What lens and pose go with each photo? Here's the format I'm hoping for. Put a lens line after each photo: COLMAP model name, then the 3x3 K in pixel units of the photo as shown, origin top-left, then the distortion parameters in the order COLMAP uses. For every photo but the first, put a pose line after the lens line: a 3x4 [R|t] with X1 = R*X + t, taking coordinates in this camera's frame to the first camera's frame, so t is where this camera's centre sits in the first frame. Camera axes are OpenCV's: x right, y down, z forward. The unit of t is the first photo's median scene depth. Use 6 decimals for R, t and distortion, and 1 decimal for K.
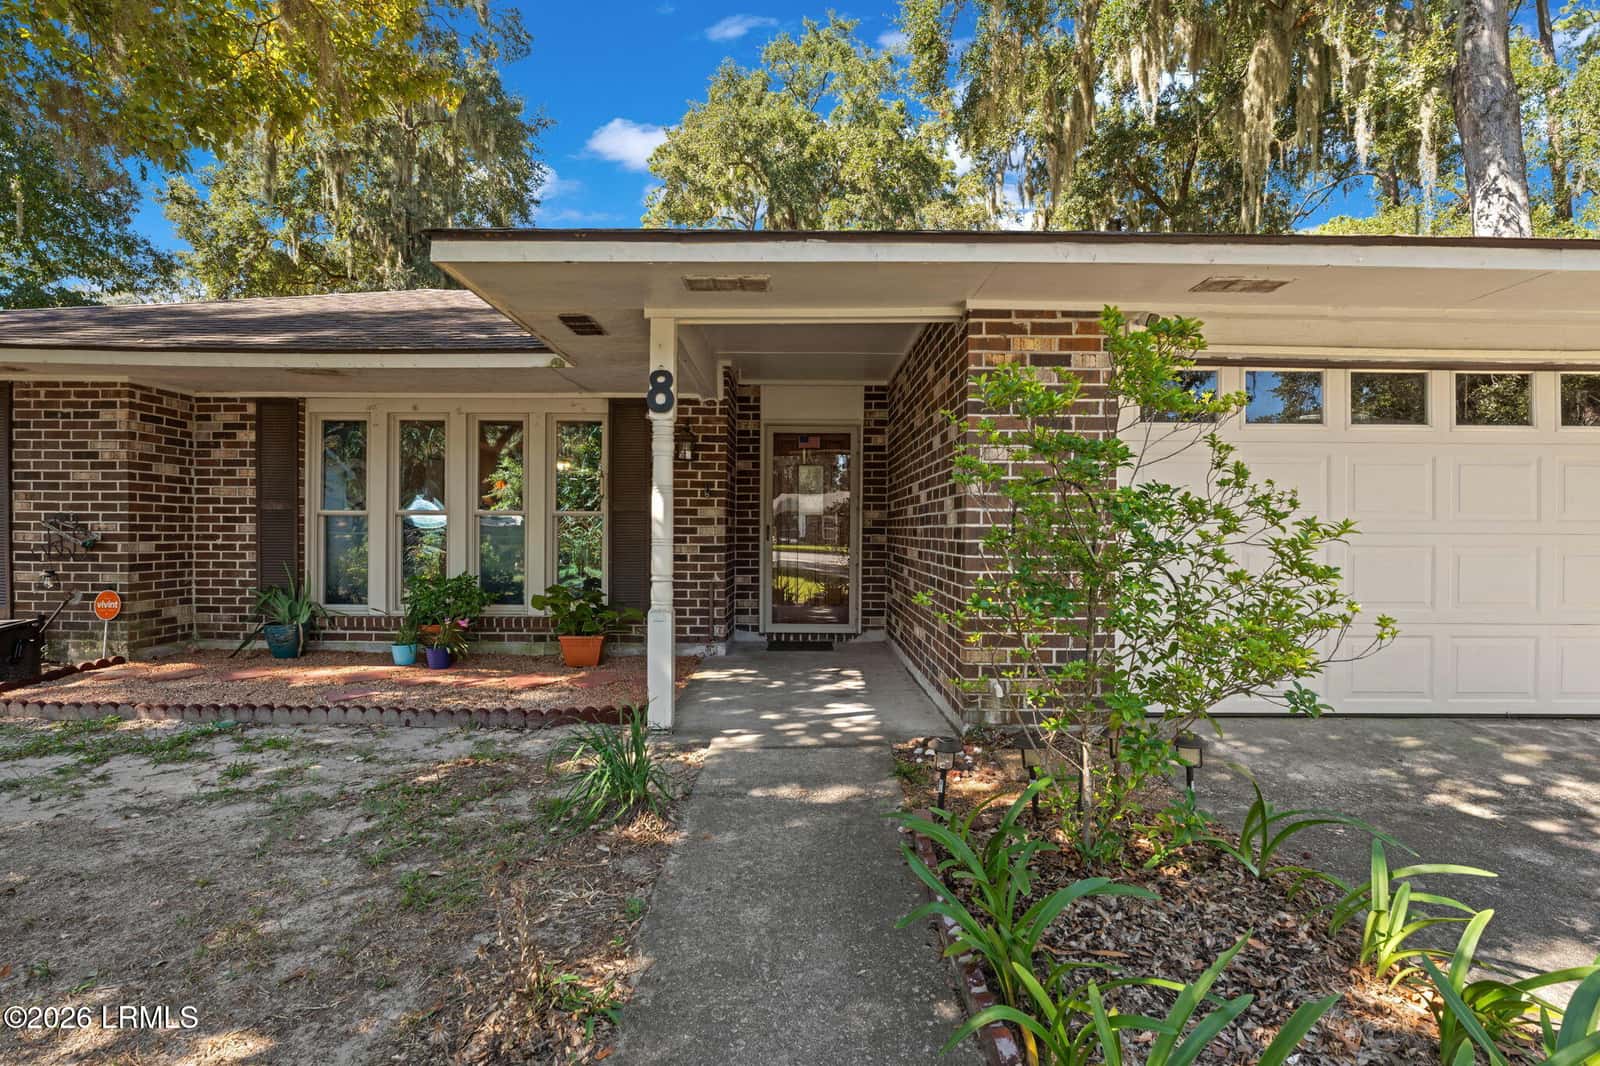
lens RADIAL K [[650.8, 0, 800.0], [0, 650.8, 533.0], [0, 0, 1]] dist [-0.010633, -0.000053]
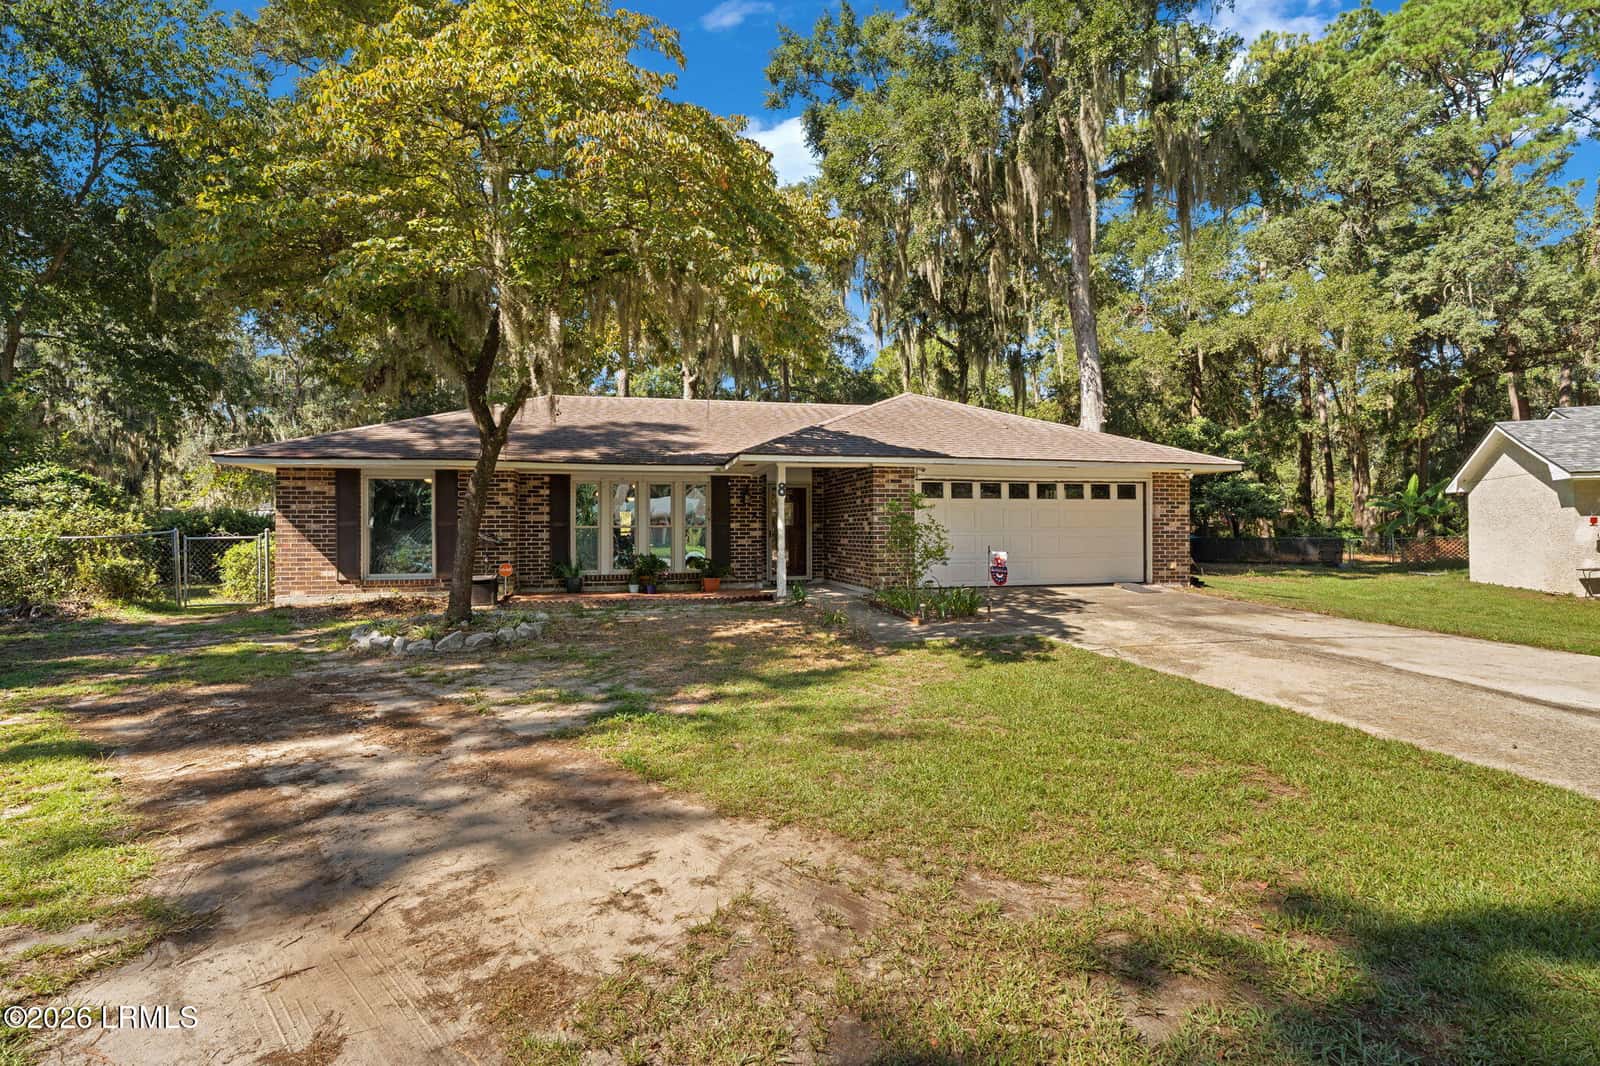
lens RADIAL K [[712.5, 0, 800.0], [0, 712.5, 533.0], [0, 0, 1]] dist [-0.003844, -0.000468]
pose [[0.963966, -0.012899, 0.265712, -0.669501], [0.013338, 0.999911, 0.000150, -0.002965], [-0.265690, 0.003400, 0.964052, -1.505943]]
